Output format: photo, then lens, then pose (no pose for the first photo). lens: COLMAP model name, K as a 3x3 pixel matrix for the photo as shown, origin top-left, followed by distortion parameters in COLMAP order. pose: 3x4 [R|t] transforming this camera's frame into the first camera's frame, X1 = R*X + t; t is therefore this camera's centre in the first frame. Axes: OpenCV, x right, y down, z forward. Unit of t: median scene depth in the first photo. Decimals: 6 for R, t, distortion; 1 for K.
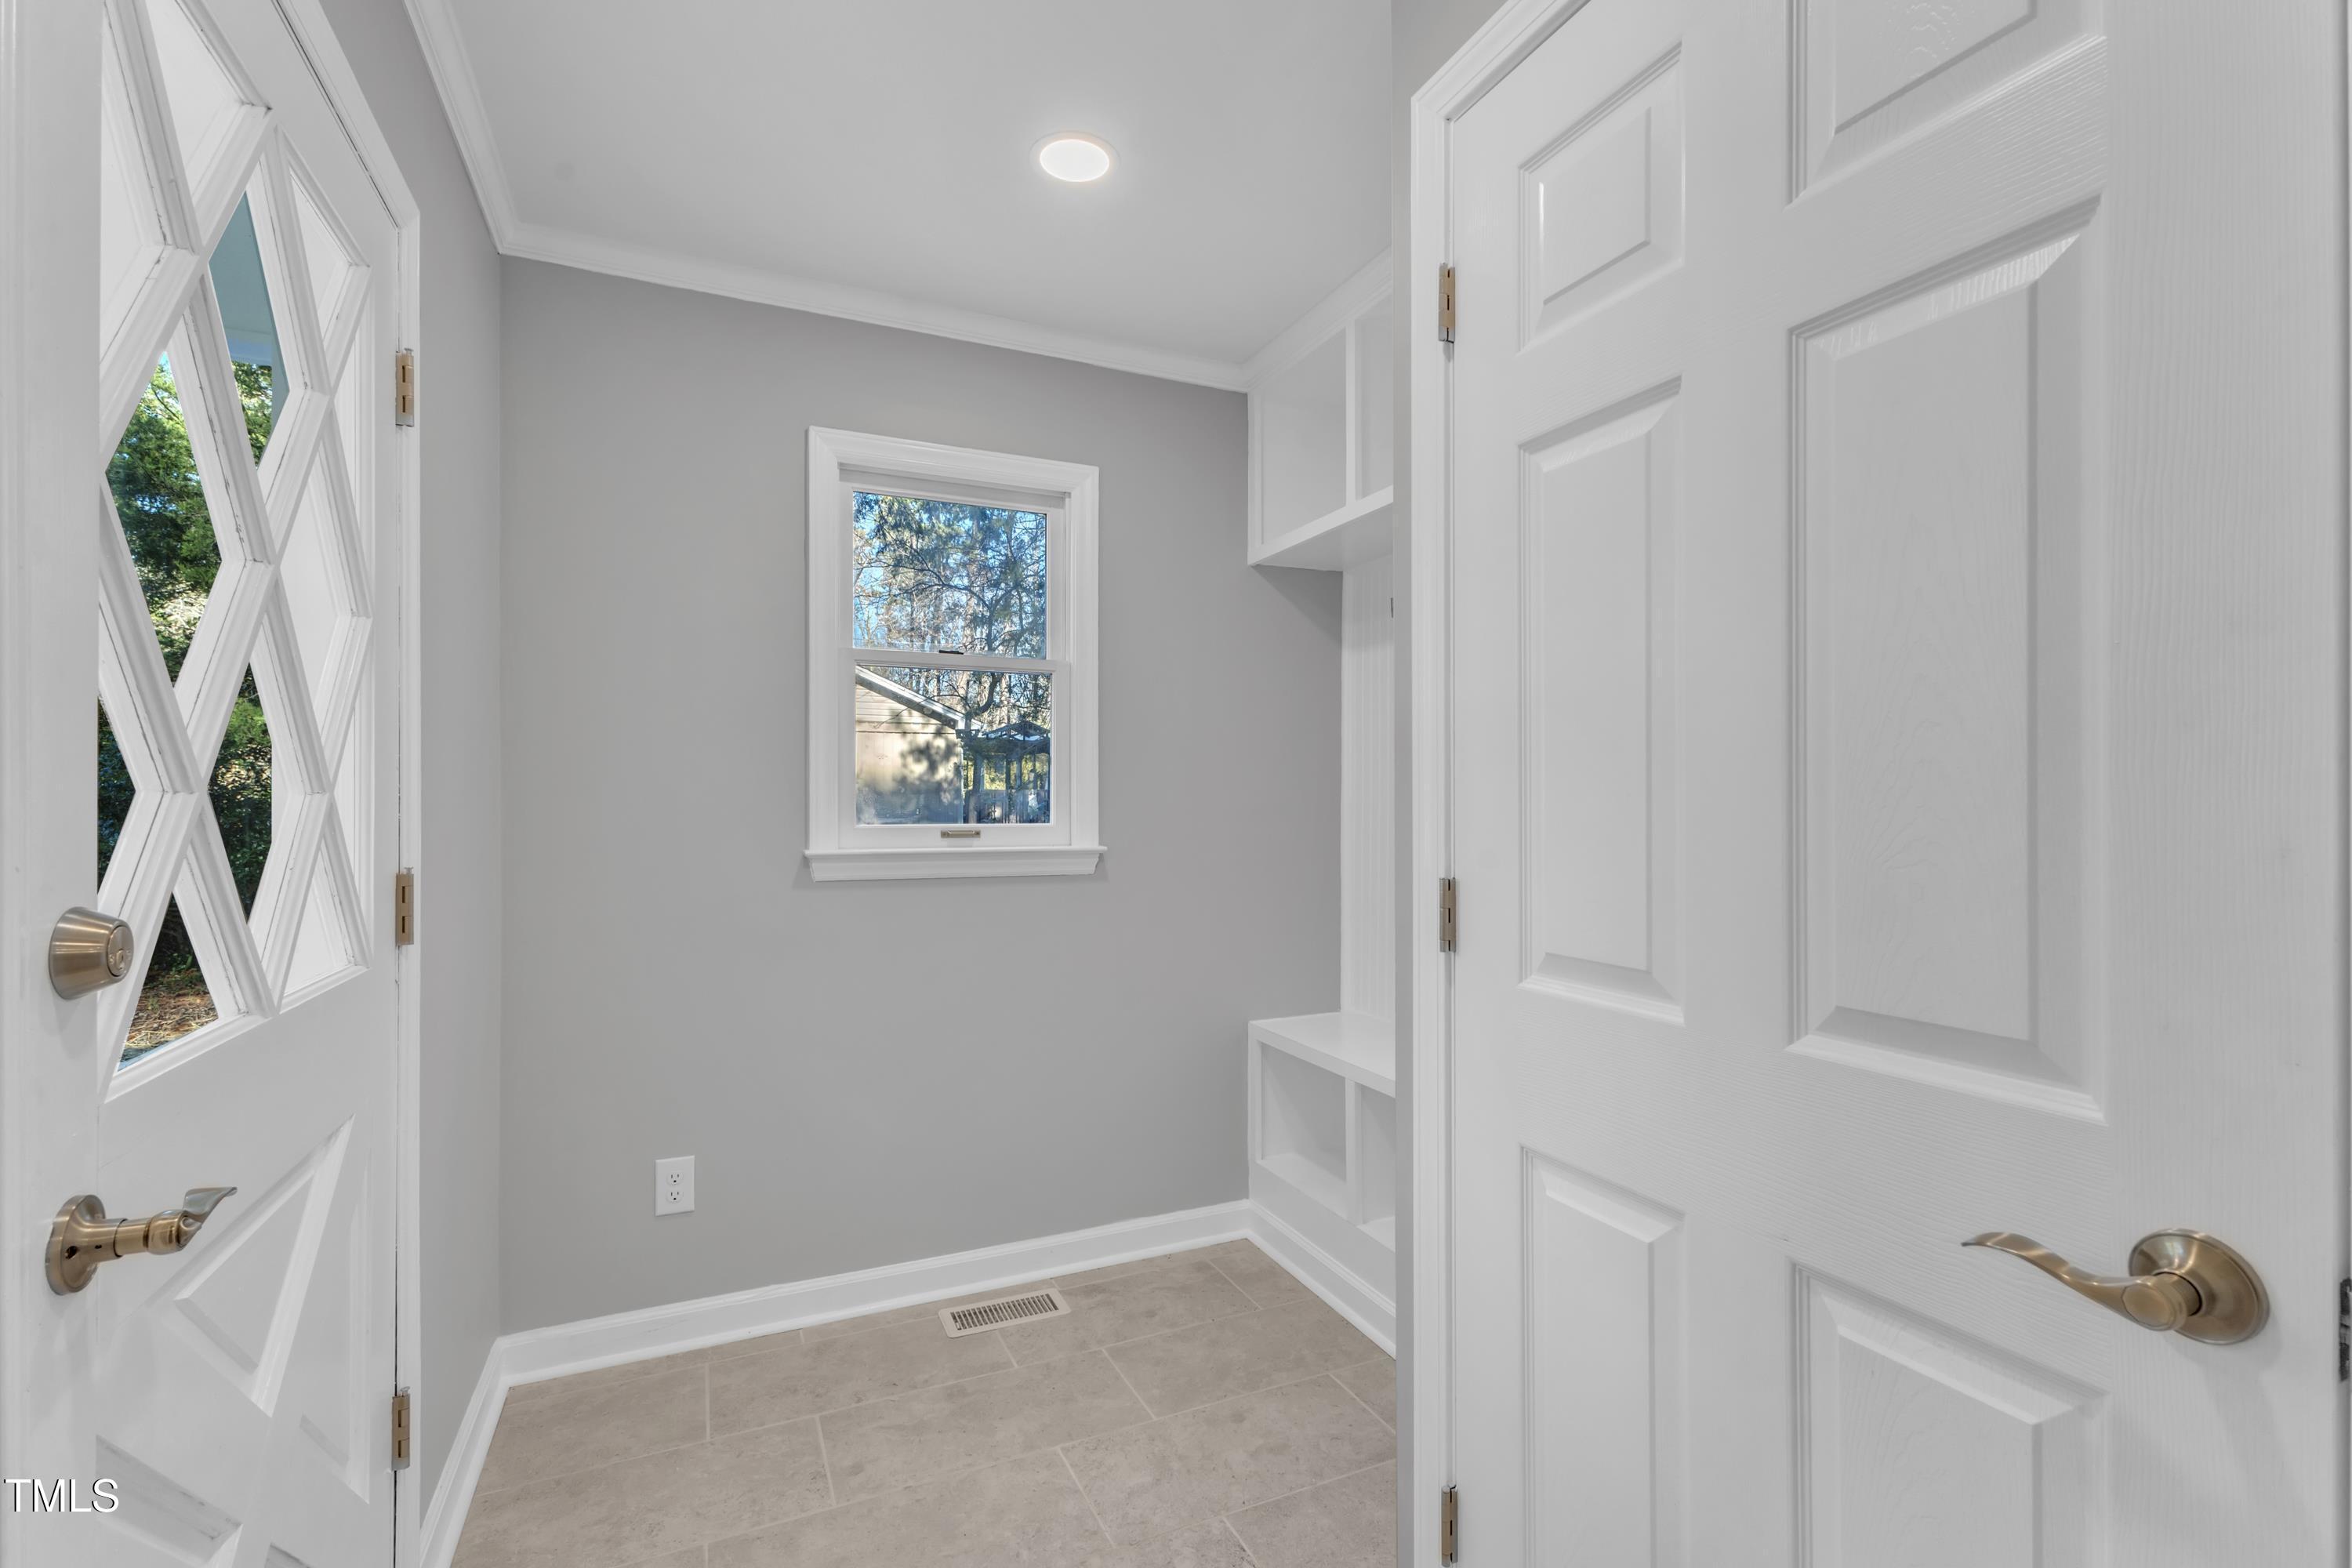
lens RADIAL K [[1066.1, 0, 1177.8], [0, 1066.1, 792.0], [0, 0, 1]] dist [-0.000052, -0.000376]
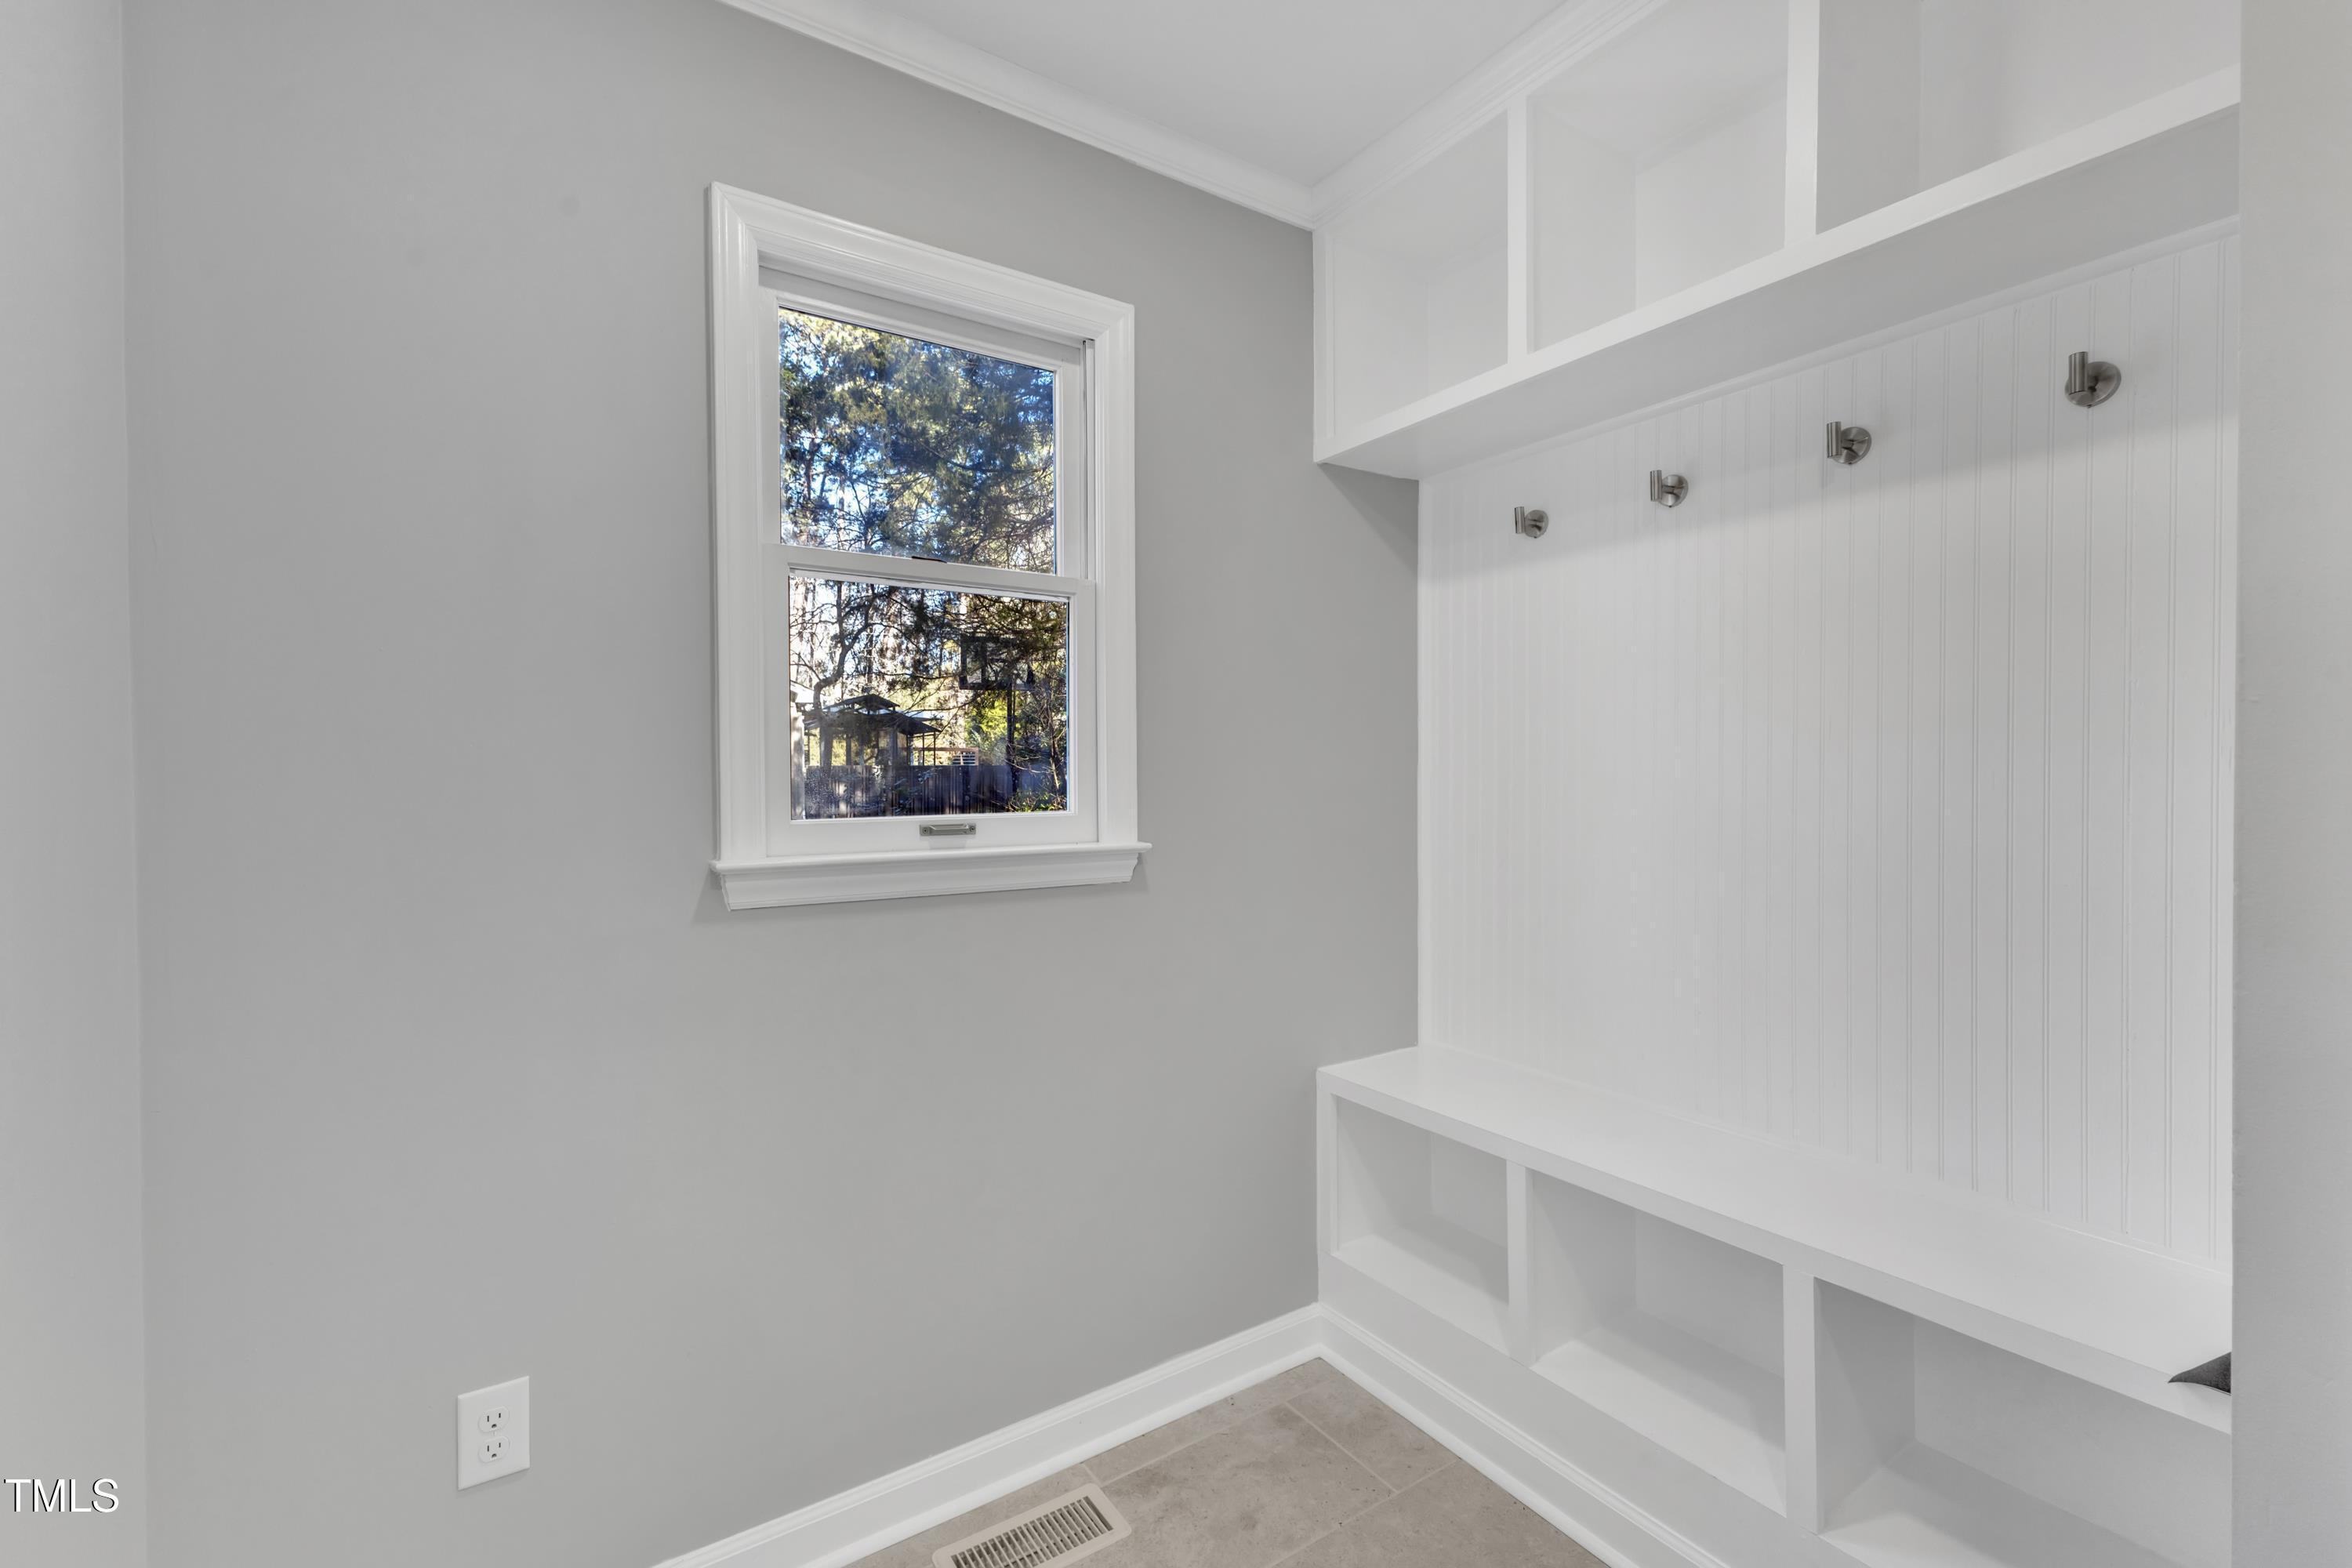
lens RADIAL K [[1028.7, 0, 1172.3], [0, 1028.7, 776.8], [0, 0, 1]] dist [0.011288, -0.000569]
pose [[0.987706, -0.009199, 0.156049, -0.158478], [0.007602, 0.999913, 0.010825, -0.000368], [-0.156135, -0.009505, 0.987690, 0.319059]]
